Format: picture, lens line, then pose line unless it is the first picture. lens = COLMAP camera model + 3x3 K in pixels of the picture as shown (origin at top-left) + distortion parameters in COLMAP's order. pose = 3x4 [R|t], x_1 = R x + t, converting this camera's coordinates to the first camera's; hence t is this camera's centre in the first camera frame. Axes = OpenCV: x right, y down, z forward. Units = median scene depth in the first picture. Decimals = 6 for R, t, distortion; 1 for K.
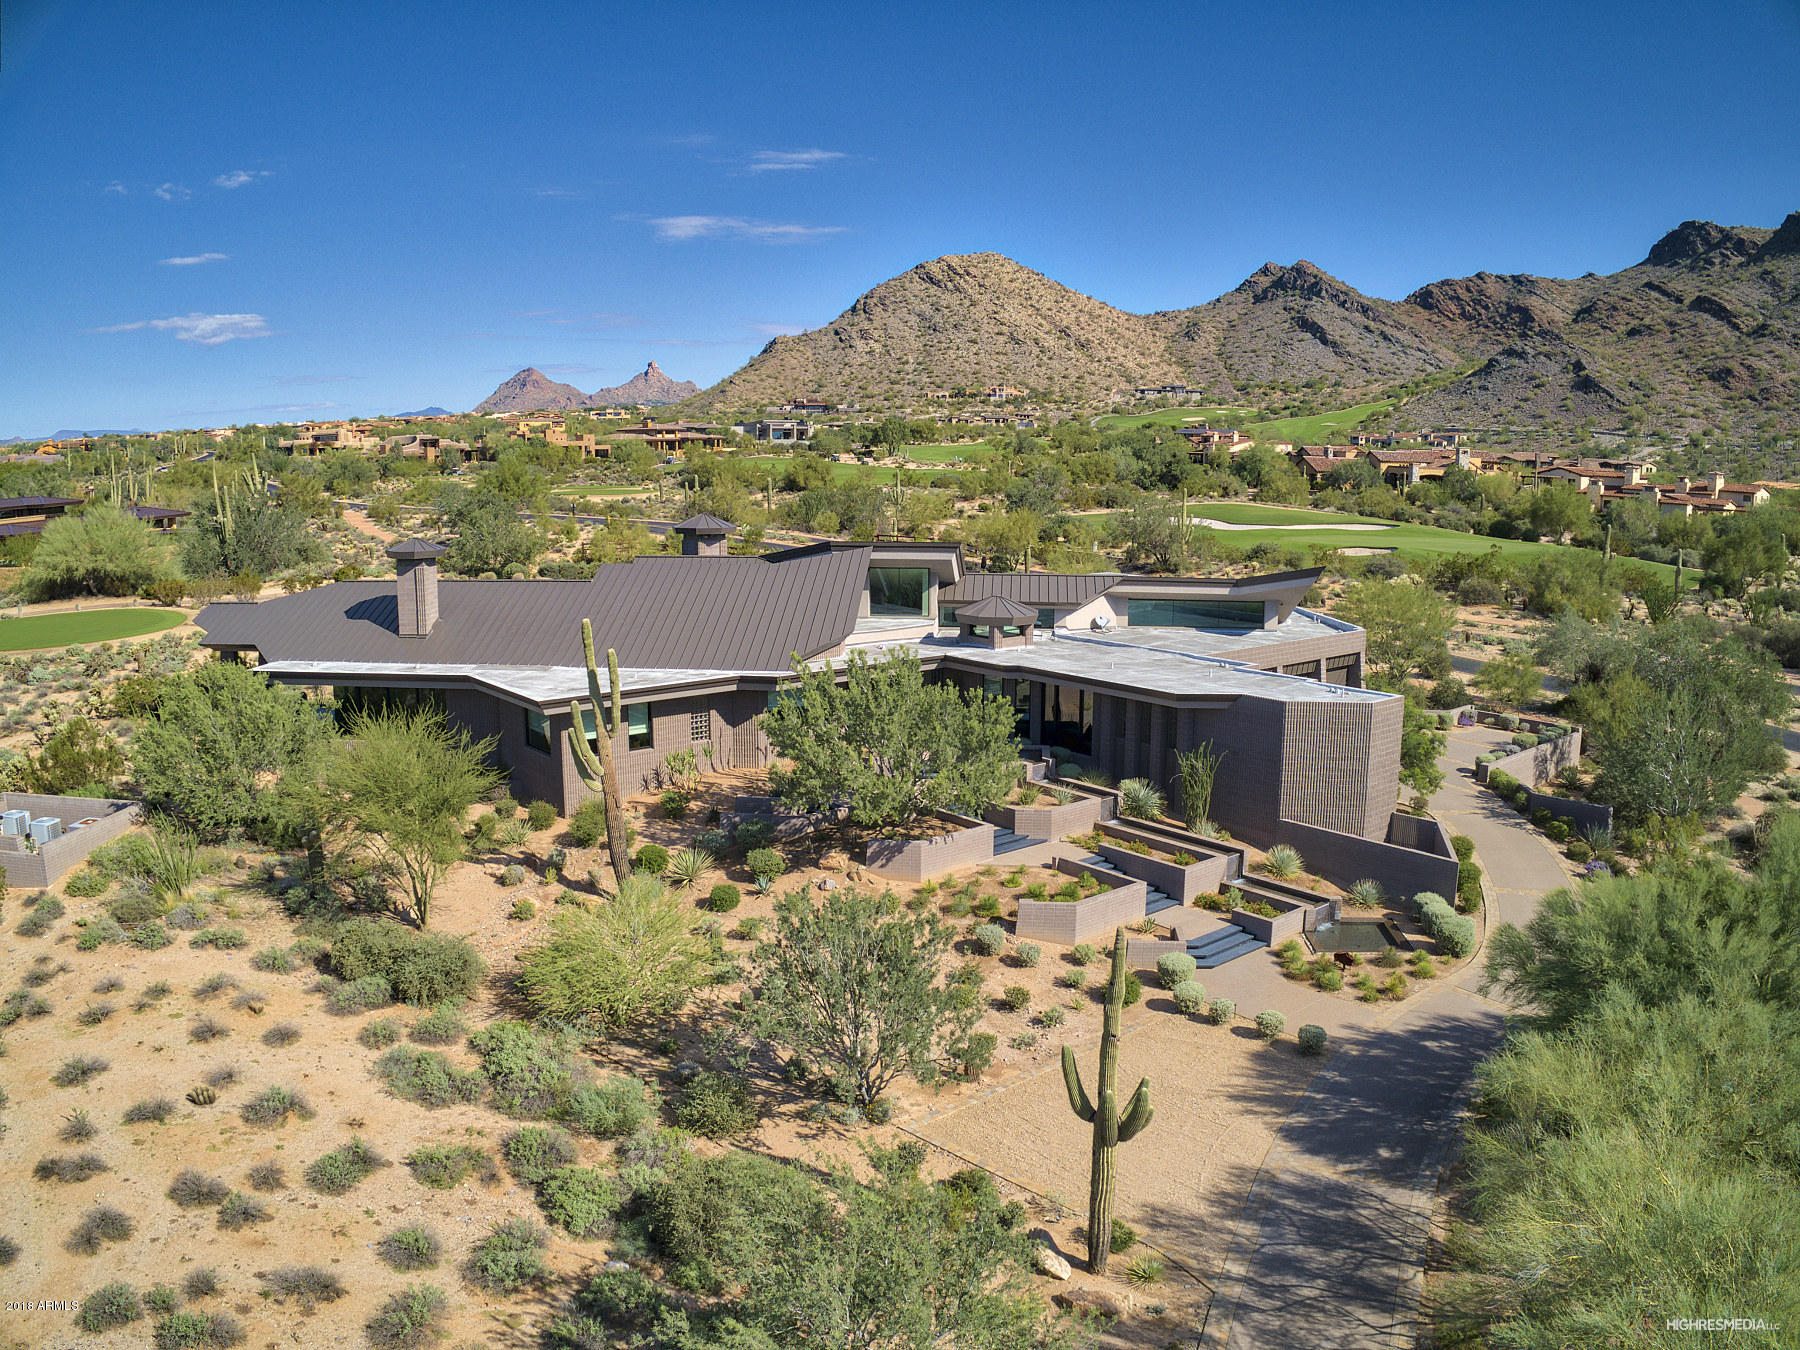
lens RADIAL K [[1357.4, 0, 900.0], [0, 1357.4, 675.0], [0, 0, 1]] dist [-0.251551, 0.069479]
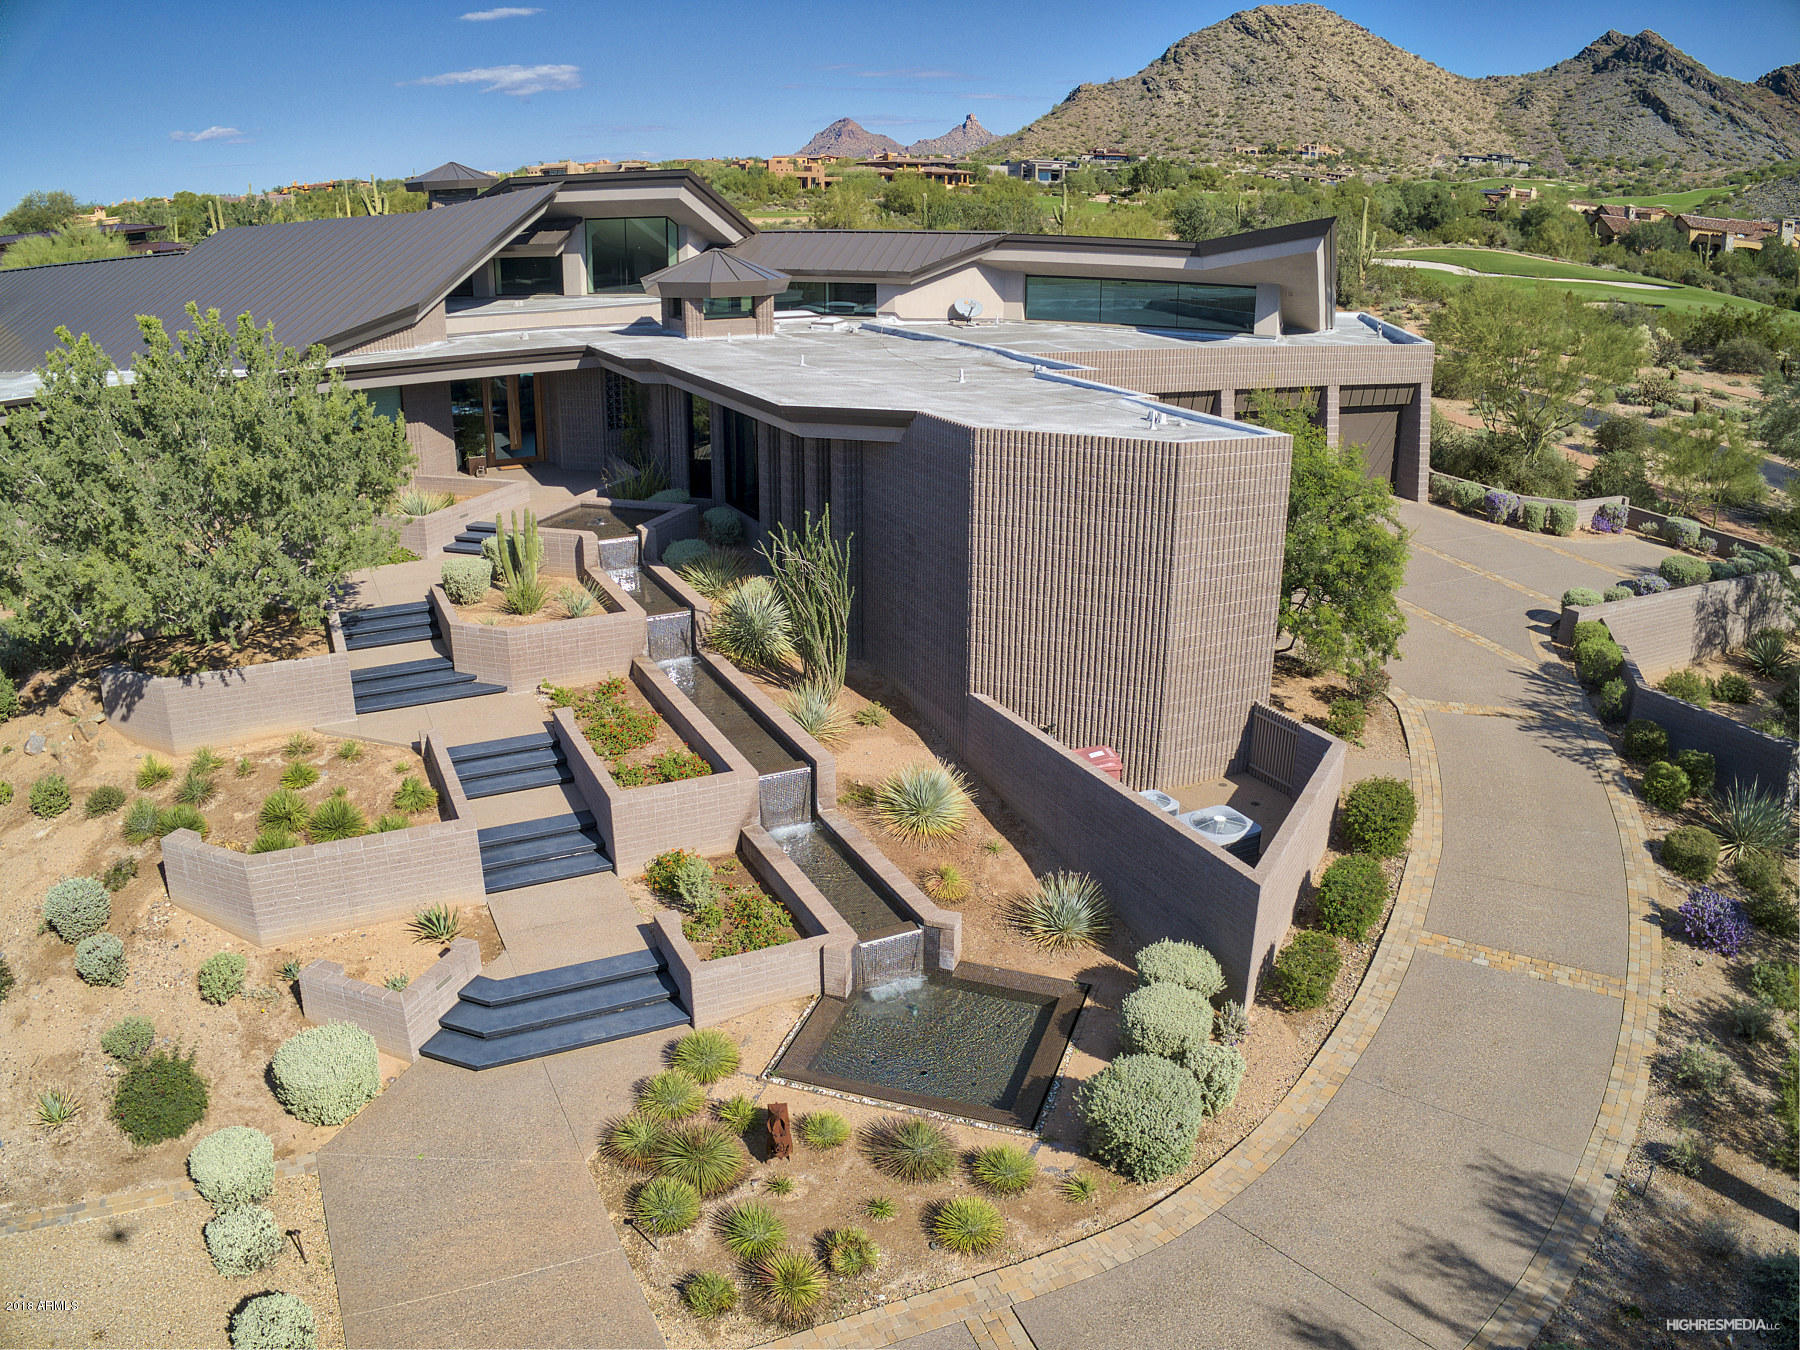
lens RADIAL K [[1357.4, 0, 900.0], [0, 1357.4, 675.0], [0, 0, 1]] dist [-0.251551, 0.069479]
pose [[0.972553, 0.081050, -0.218110, 0.027119], [-0.041626, 0.982855, 0.179622, 0.001576], [0.228929, -0.165612, 0.959252, 0.041345]]
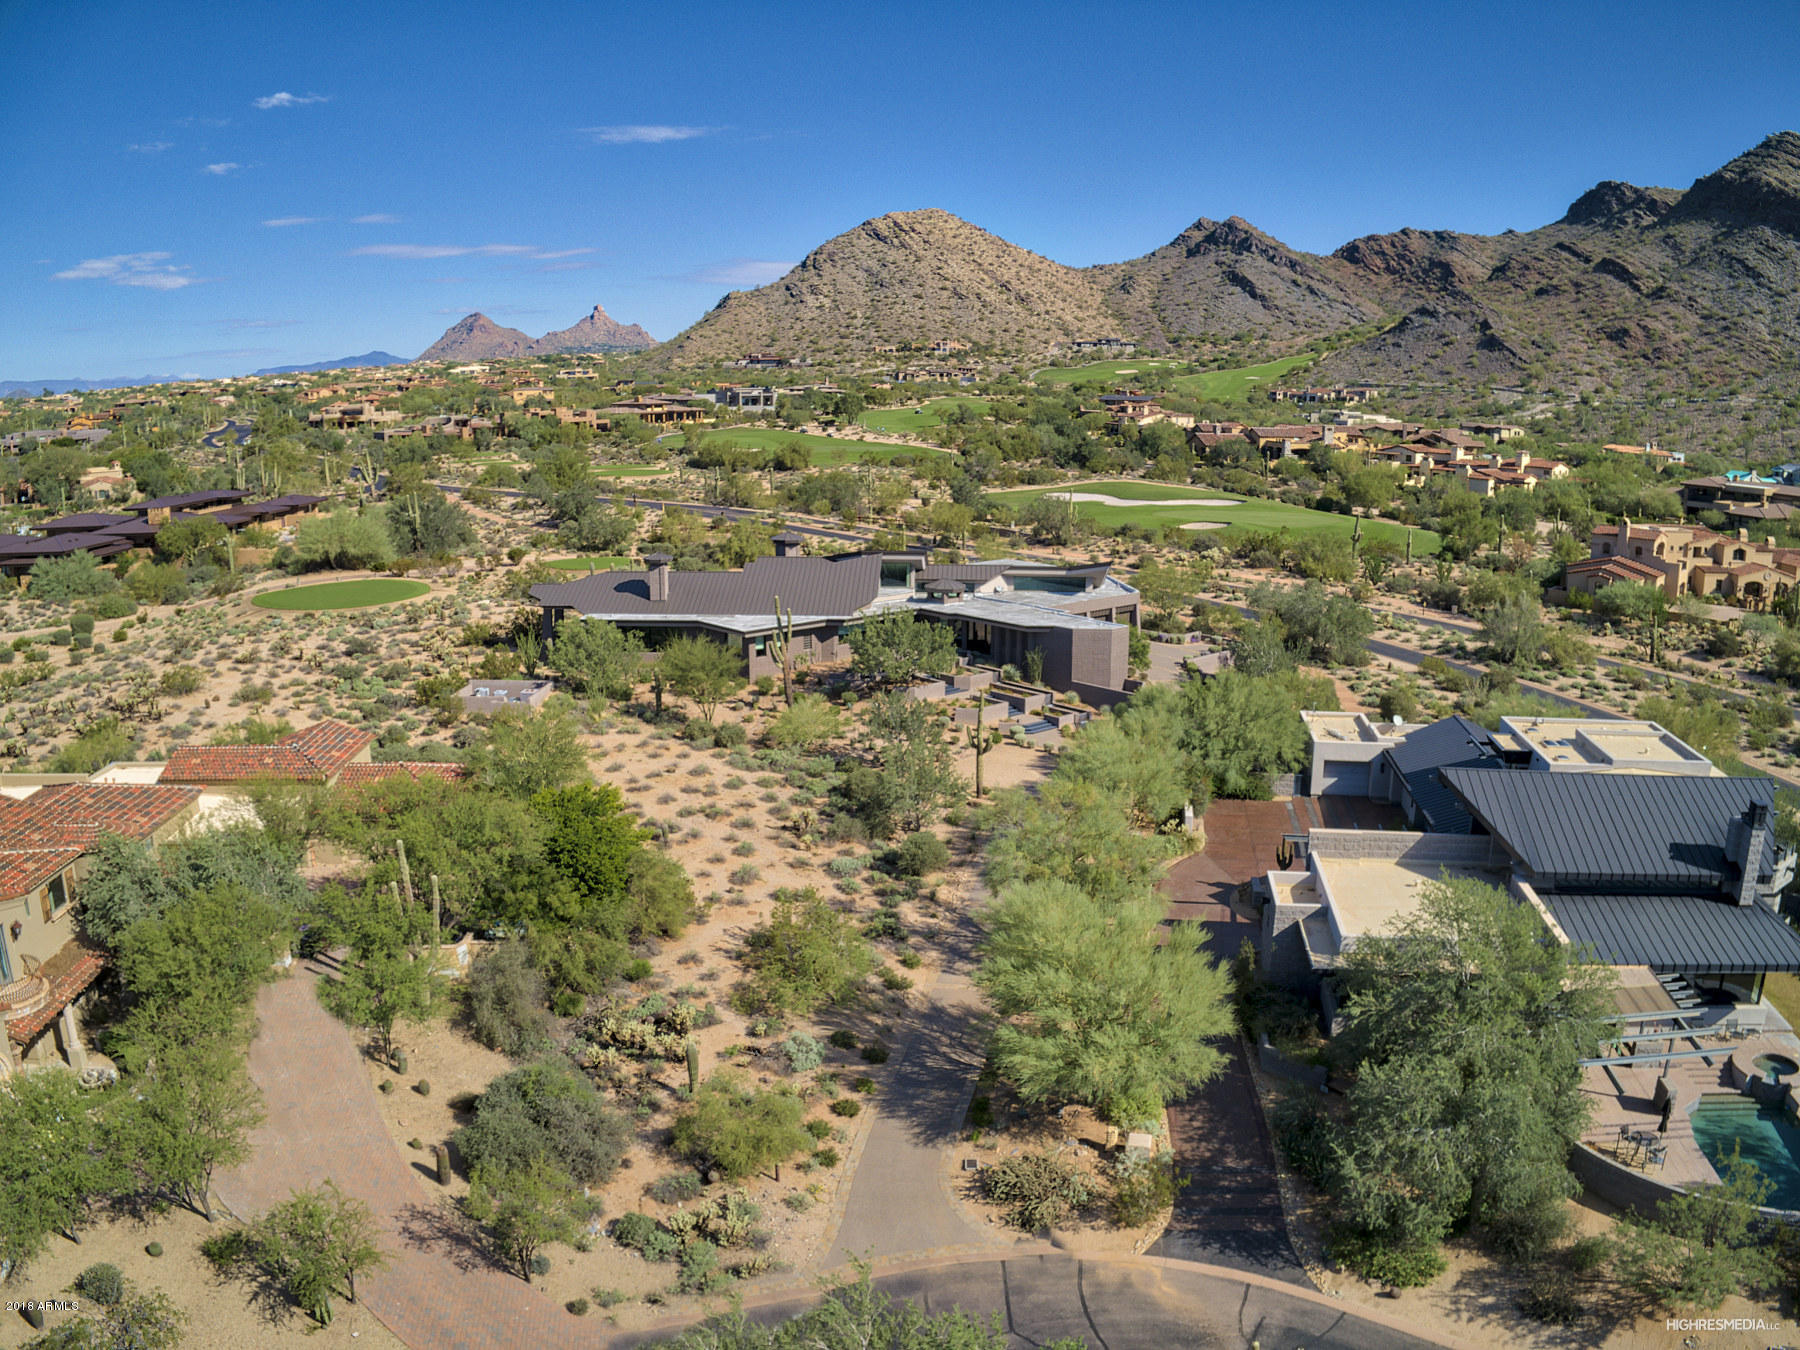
lens RADIAL K [[1357.4, 0, 900.0], [0, 1357.4, 675.0], [0, 0, 1]] dist [-0.251551, 0.069479]
pose [[0.999151, -0.009595, 0.040059, -0.007340], [0.007766, 0.998931, 0.045560, -0.000598], [-0.040453, -0.045211, 0.998158, -0.096092]]
